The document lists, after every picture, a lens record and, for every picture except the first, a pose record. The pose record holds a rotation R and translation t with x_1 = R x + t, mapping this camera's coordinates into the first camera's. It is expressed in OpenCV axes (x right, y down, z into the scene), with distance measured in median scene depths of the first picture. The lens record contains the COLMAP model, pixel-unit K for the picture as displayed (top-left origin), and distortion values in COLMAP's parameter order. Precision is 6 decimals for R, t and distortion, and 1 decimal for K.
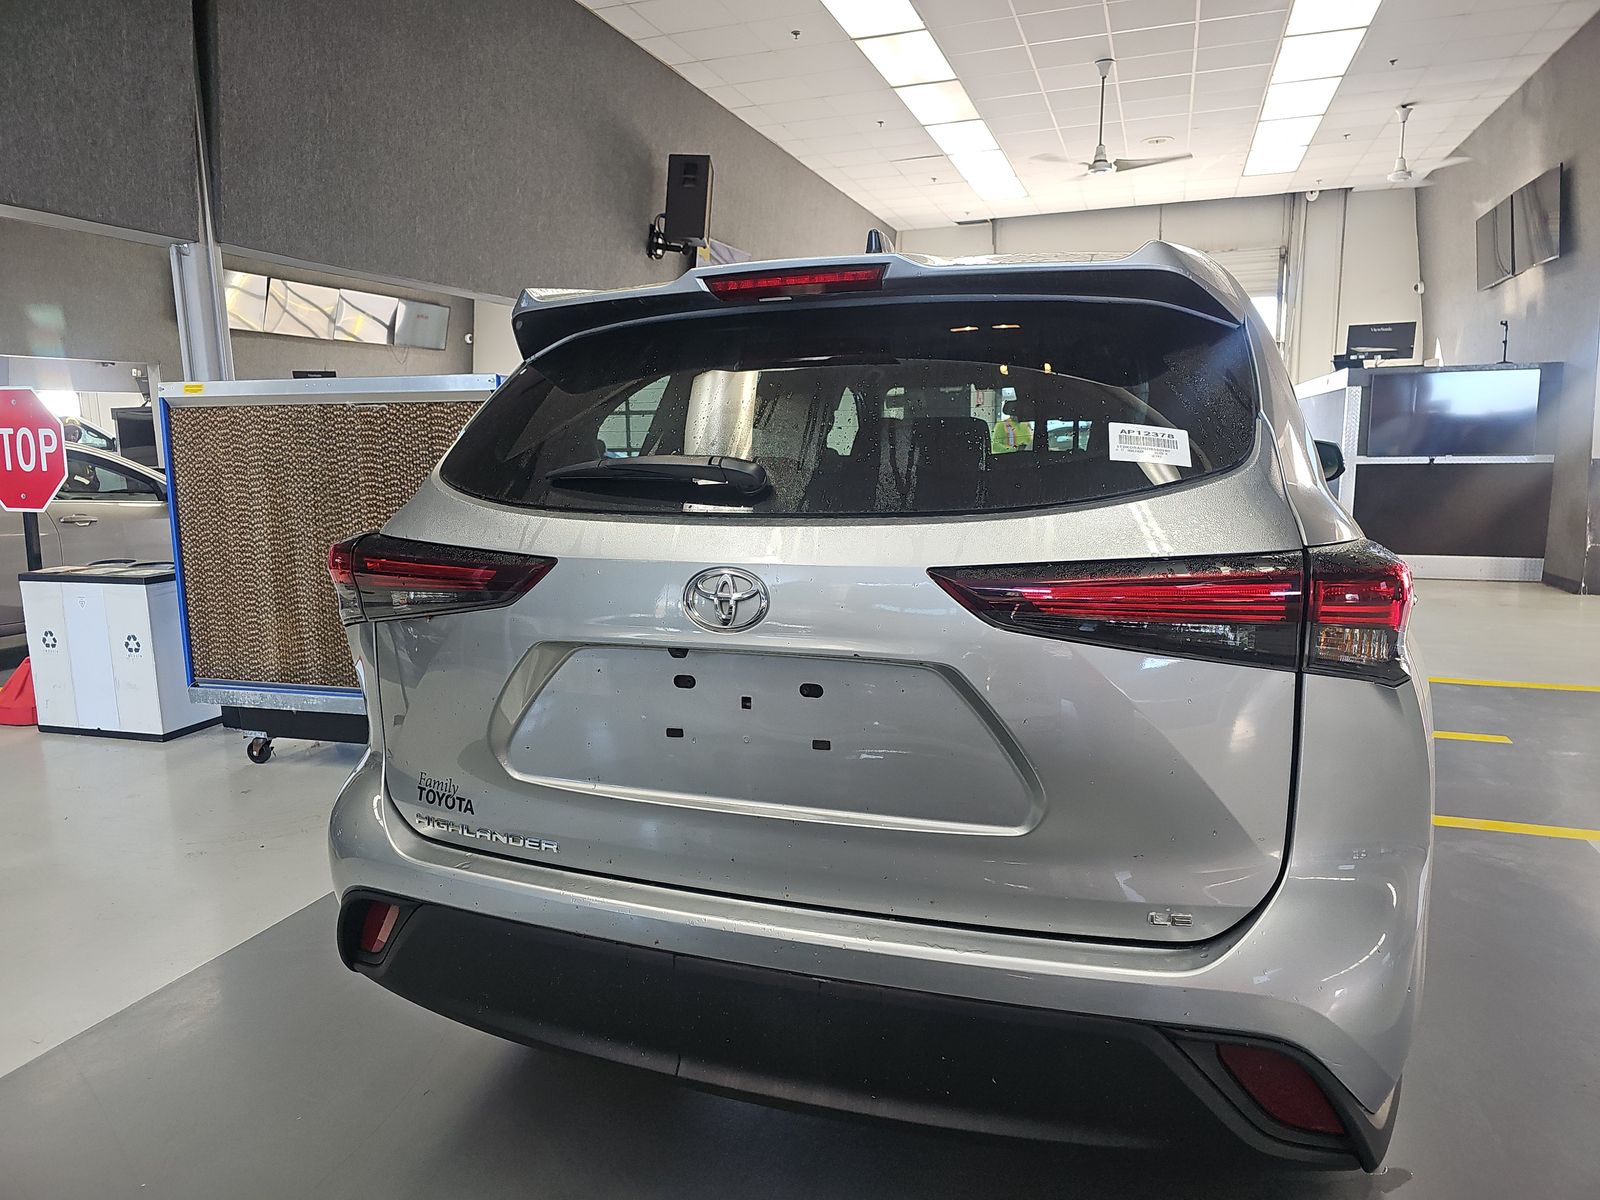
lens RADIAL K [[1058.2, 0, 800.0], [0, 1058.2, 600.0], [0, 0, 1]] dist [0.048699, -0.046369]
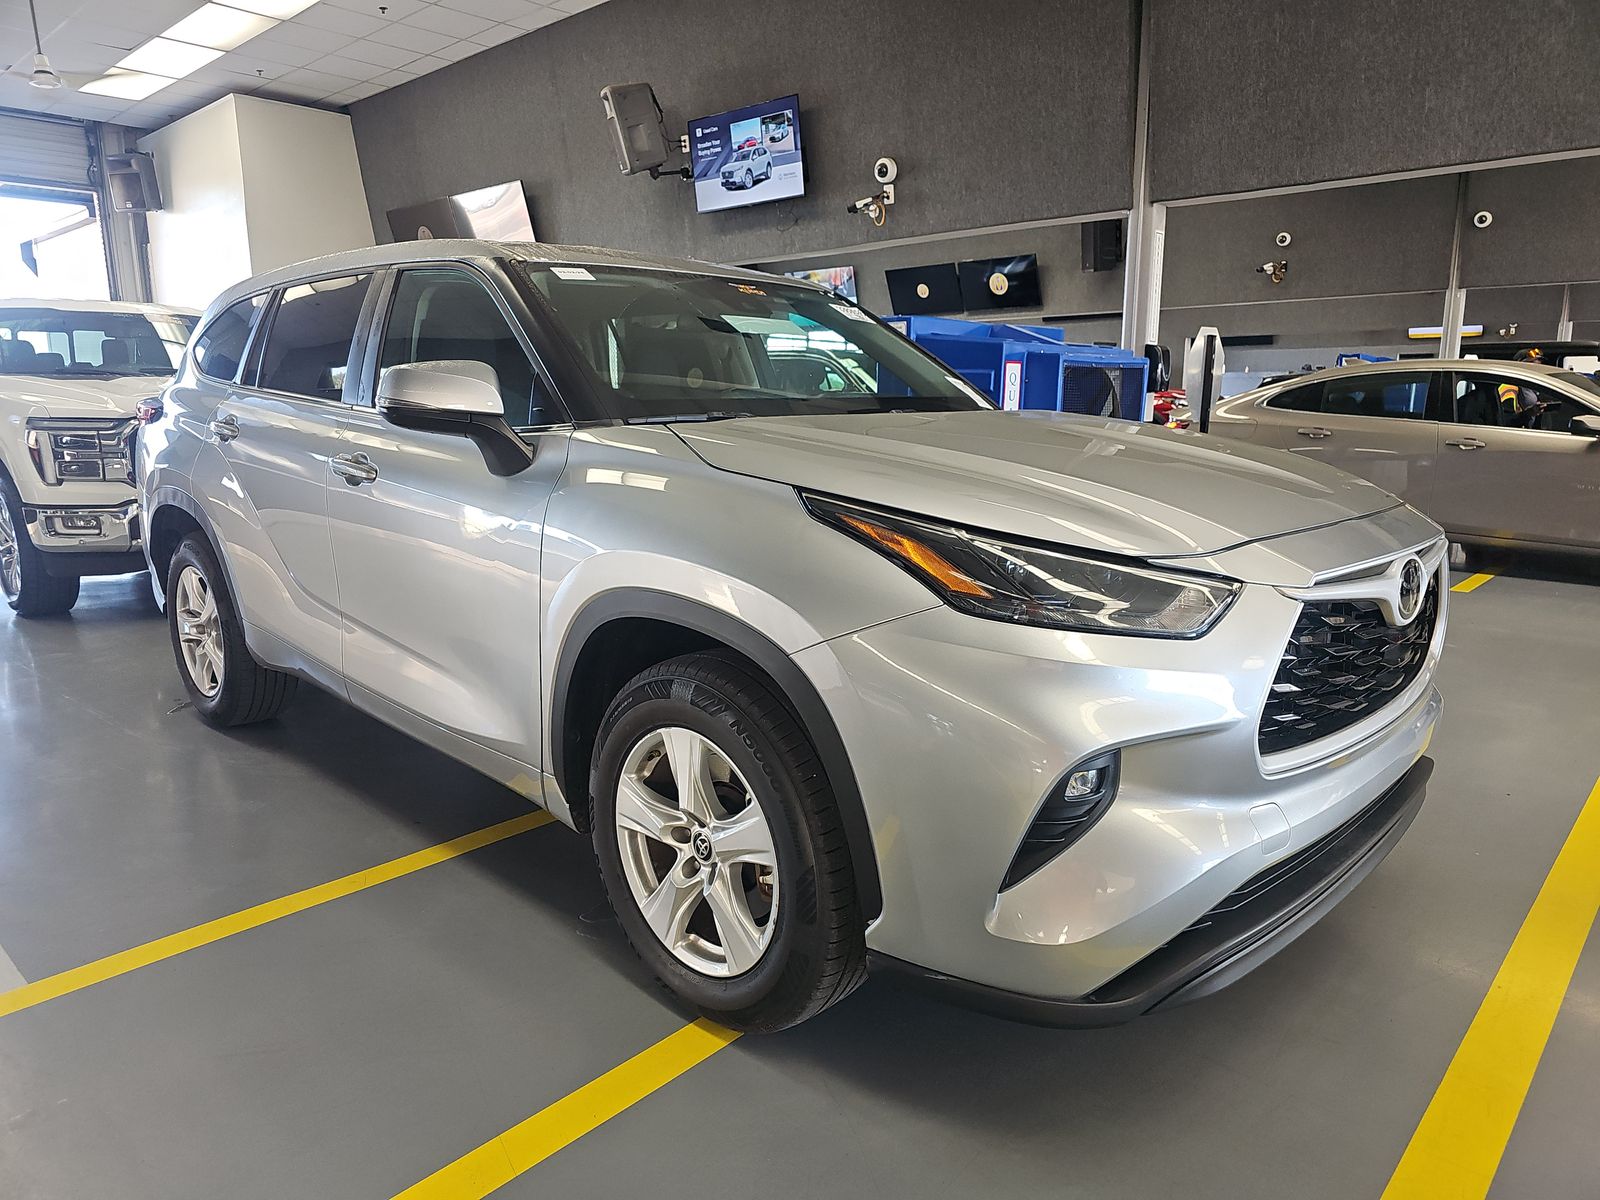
lens RADIAL K [[1058.2, 0, 800.0], [0, 1058.2, 600.0], [0, 0, 1]] dist [0.048699, -0.046369]
pose [[-0.402749, 0.194321, -0.894445, 0.737438], [-0.132560, 0.954519, 0.267061, -0.158598], [0.905661, 0.226126, -0.358672, 1.078497]]
